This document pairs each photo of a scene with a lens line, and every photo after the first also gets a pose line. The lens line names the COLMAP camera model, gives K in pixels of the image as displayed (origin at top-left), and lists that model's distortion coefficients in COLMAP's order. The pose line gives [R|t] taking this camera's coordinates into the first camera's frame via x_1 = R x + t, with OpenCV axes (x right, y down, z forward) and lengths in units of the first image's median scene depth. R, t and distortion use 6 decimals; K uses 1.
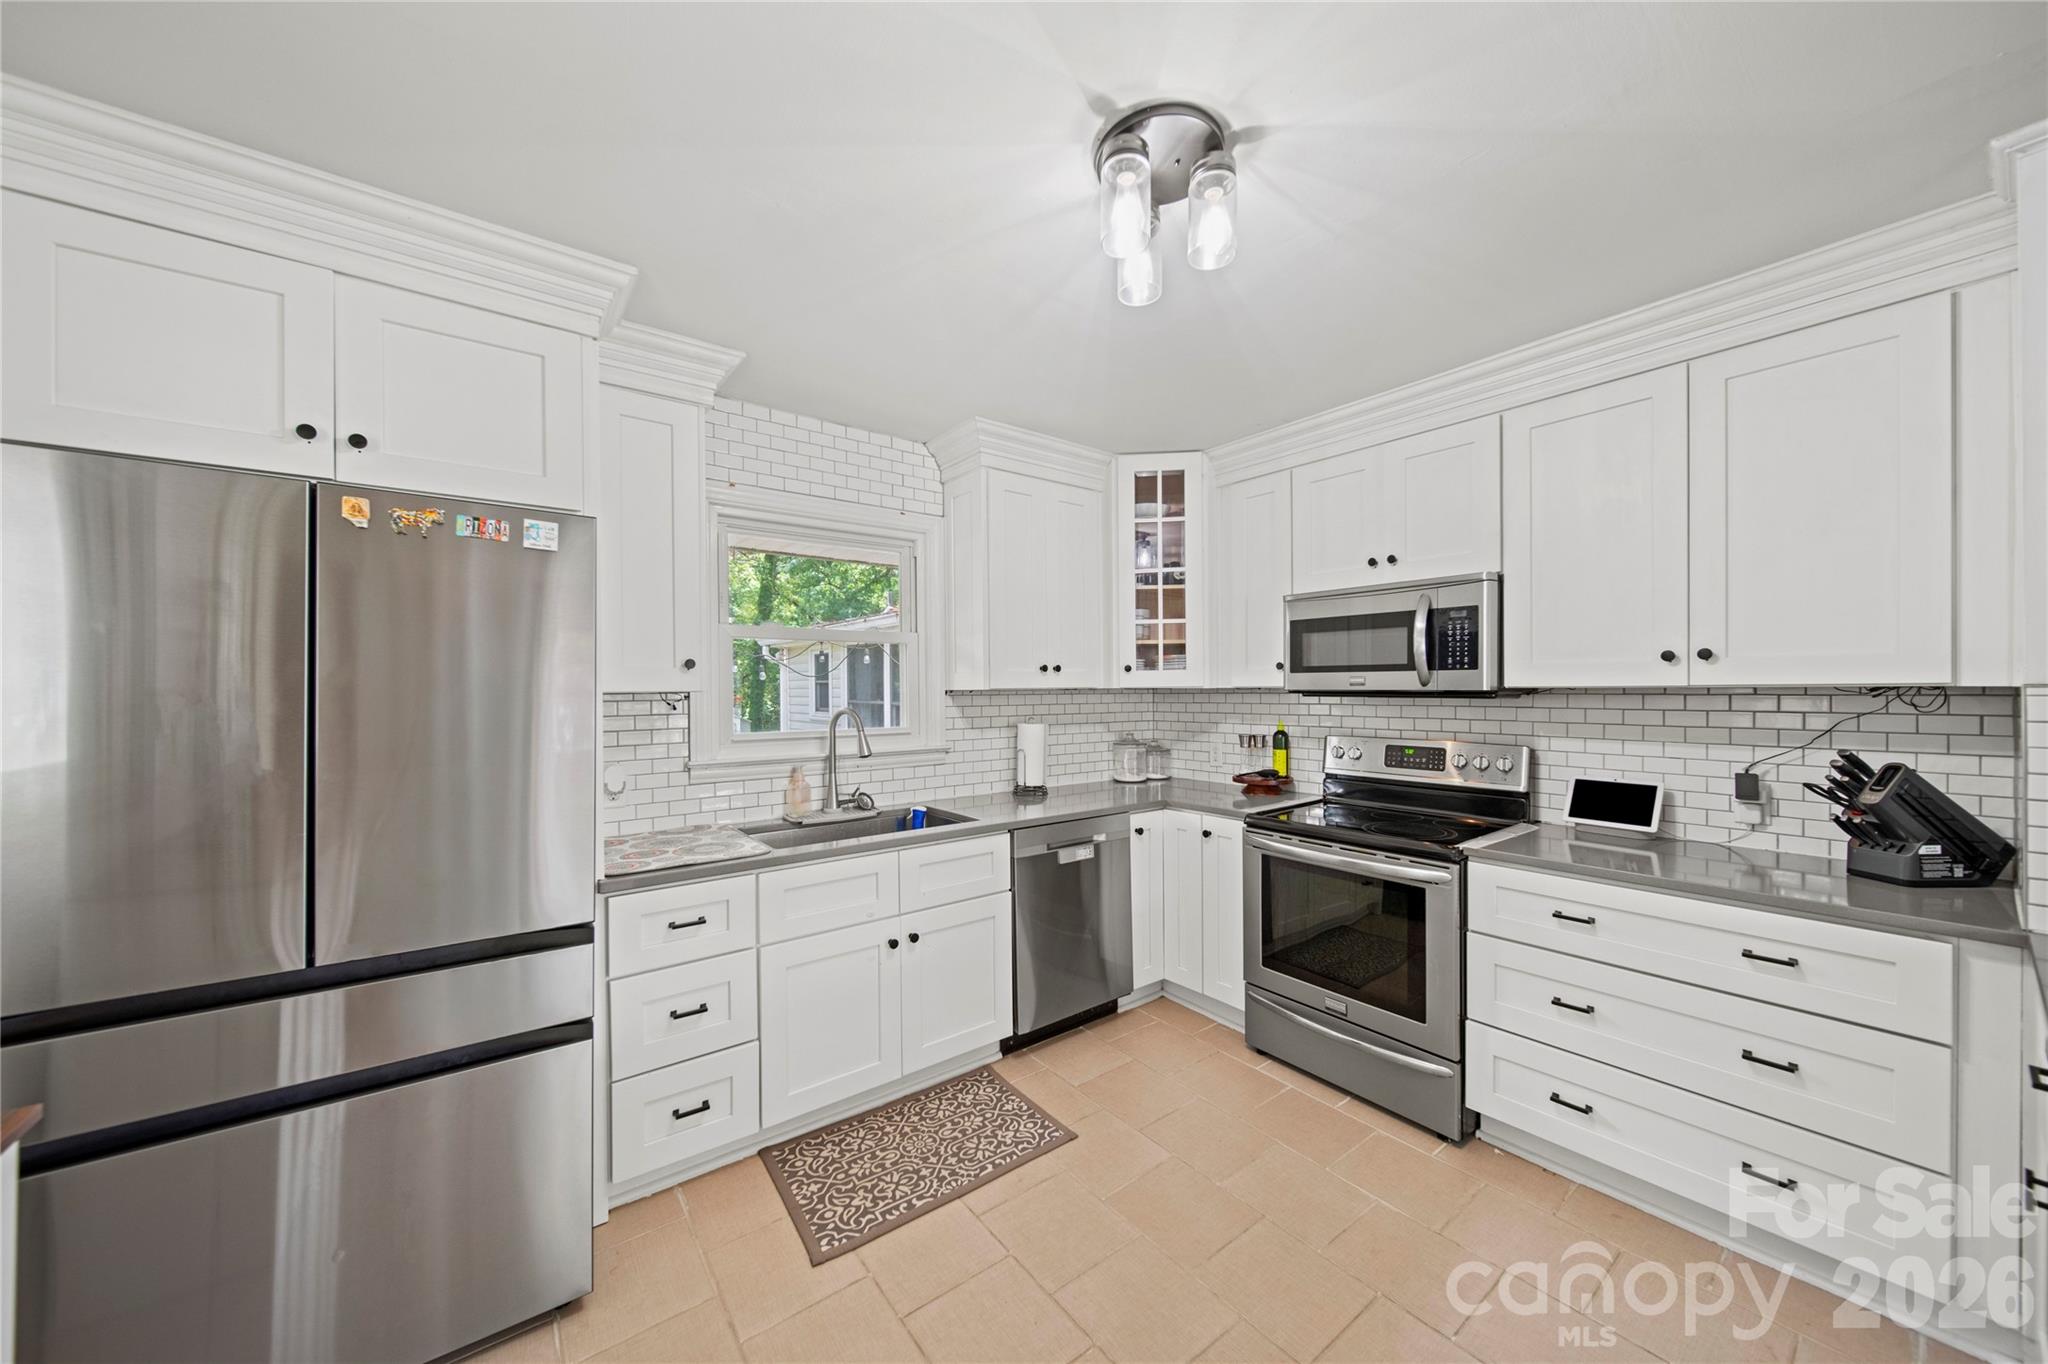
lens RADIAL K [[729.1, 0, 1023.1], [0, 729.1, 684.8], [0, 0, 1]] dist [-0.002191, -0.000373]
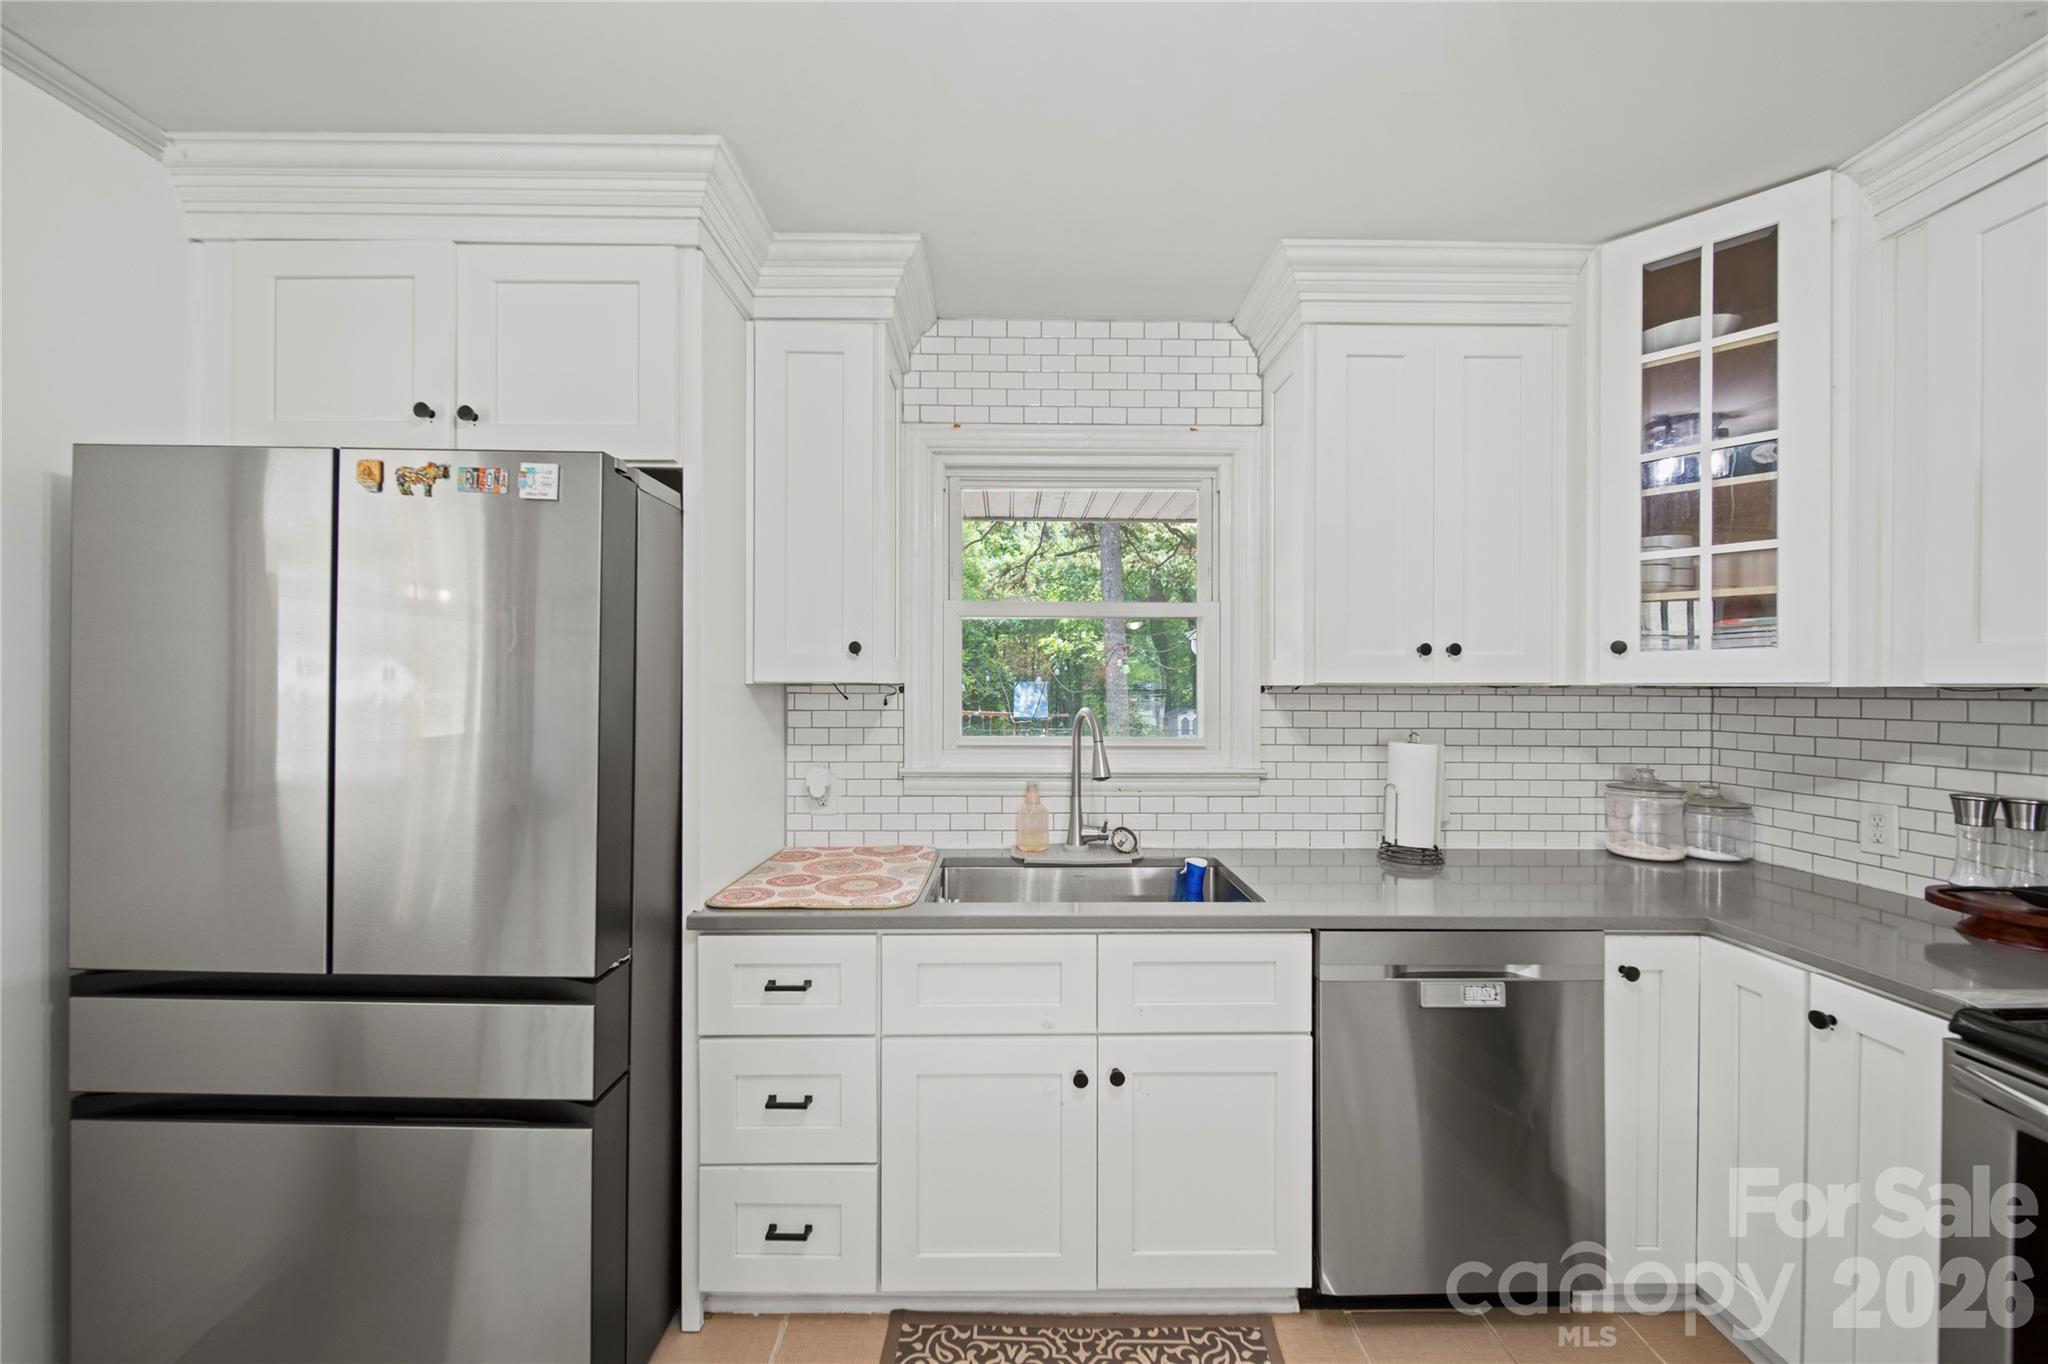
lens RADIAL K [[729.1, 0, 1023.1], [0, 729.1, 684.8], [0, 0, 1]] dist [-0.002191, -0.000373]
pose [[0.799391, 0.009561, -0.600735, 0.116197], [-0.007009, 0.999954, 0.006588, 0.003731], [0.600770, -0.001056, 0.799421, 0.329433]]
